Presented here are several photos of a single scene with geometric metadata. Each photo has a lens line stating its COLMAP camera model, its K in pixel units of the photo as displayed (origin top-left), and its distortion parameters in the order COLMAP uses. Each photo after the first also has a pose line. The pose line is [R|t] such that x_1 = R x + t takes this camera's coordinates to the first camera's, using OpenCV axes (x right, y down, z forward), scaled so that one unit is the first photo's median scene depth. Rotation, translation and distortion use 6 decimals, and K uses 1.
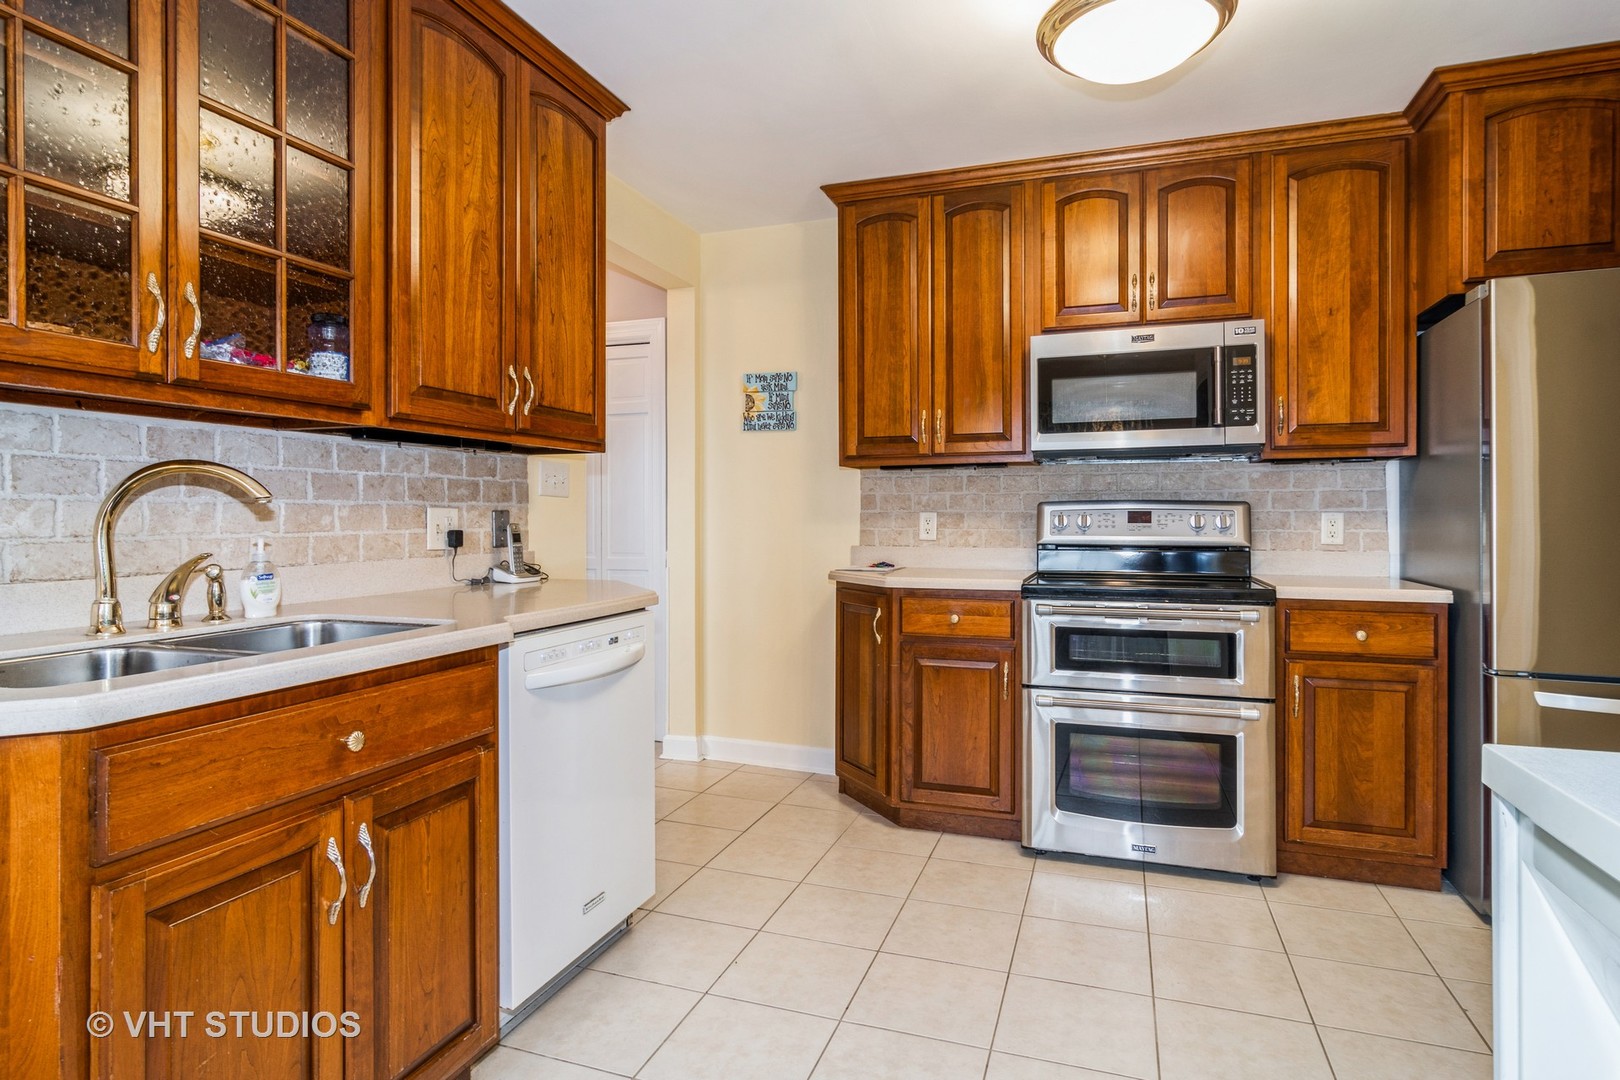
lens RADIAL K [[871.9, 0, 809.5], [0, 871.9, 525.3], [0, 0, 1]] dist [-0.006472, 0.000409]
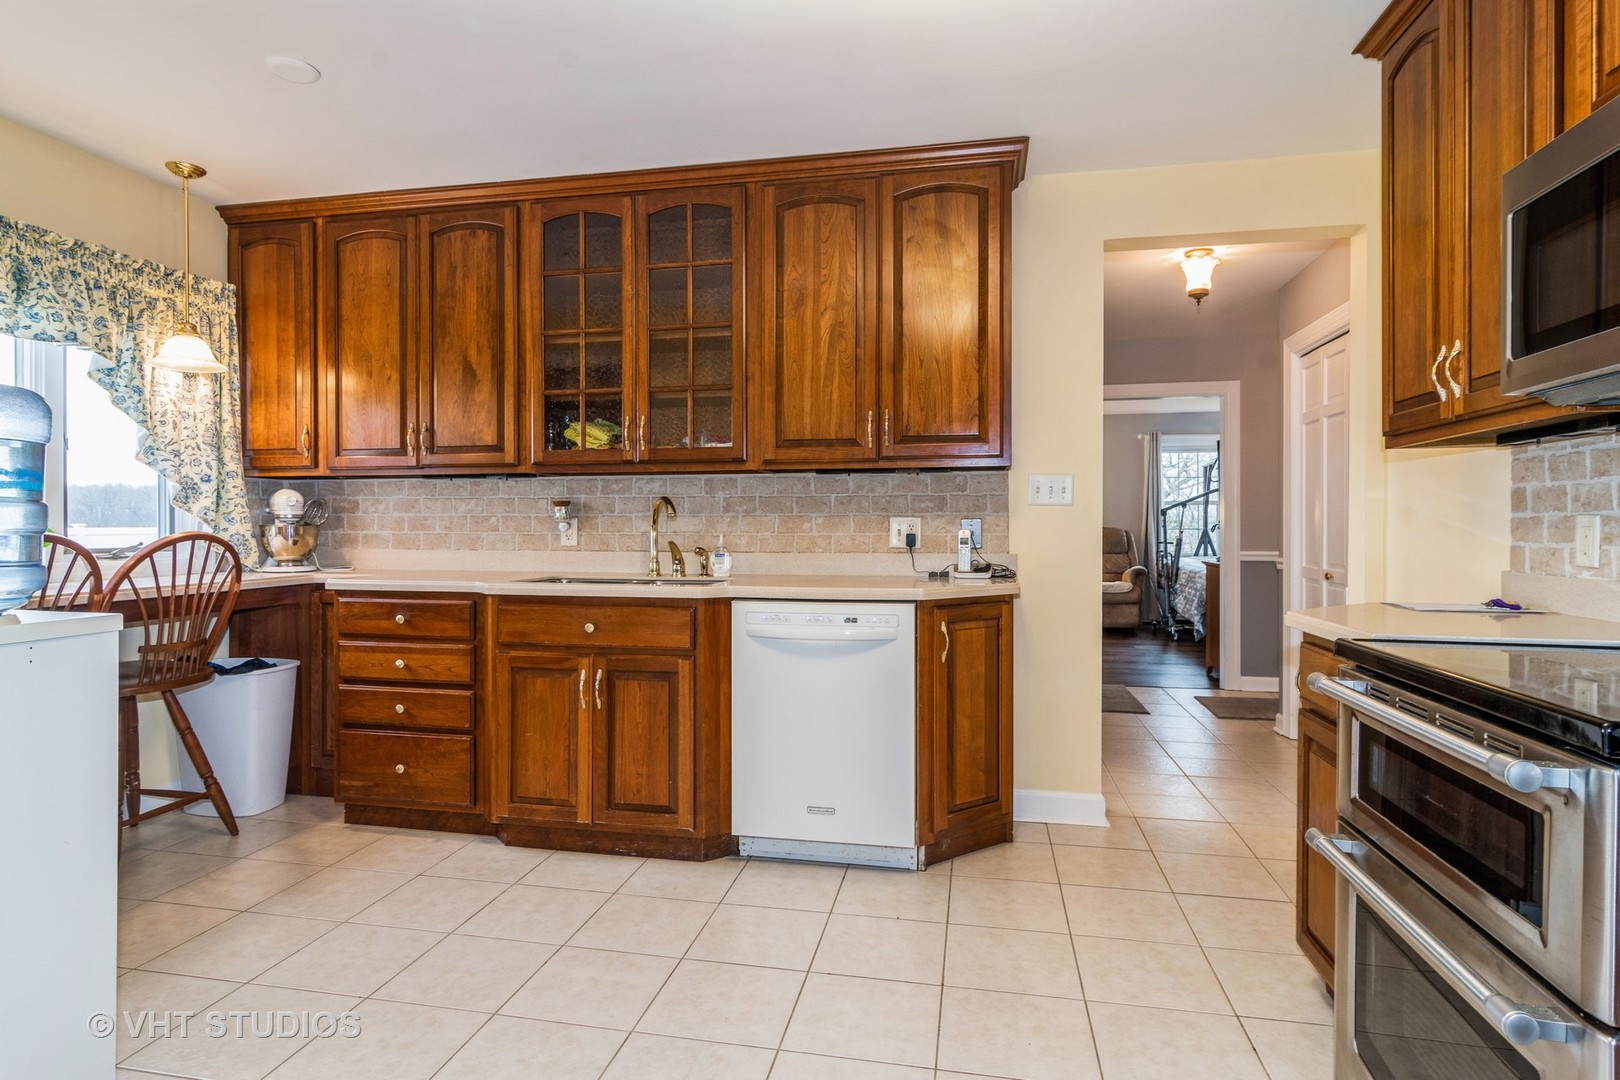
lens RADIAL K [[871.9, 0, 810.1], [0, 871.9, 536.0], [0, 0, 1]] dist [-0.006472, 0.000409]
pose [[0.145986, 0.011961, -0.989214, 1.033139], [-0.012006, 0.999875, 0.010318, -0.003621], [0.989214, 0.010370, 0.146111, 0.753071]]
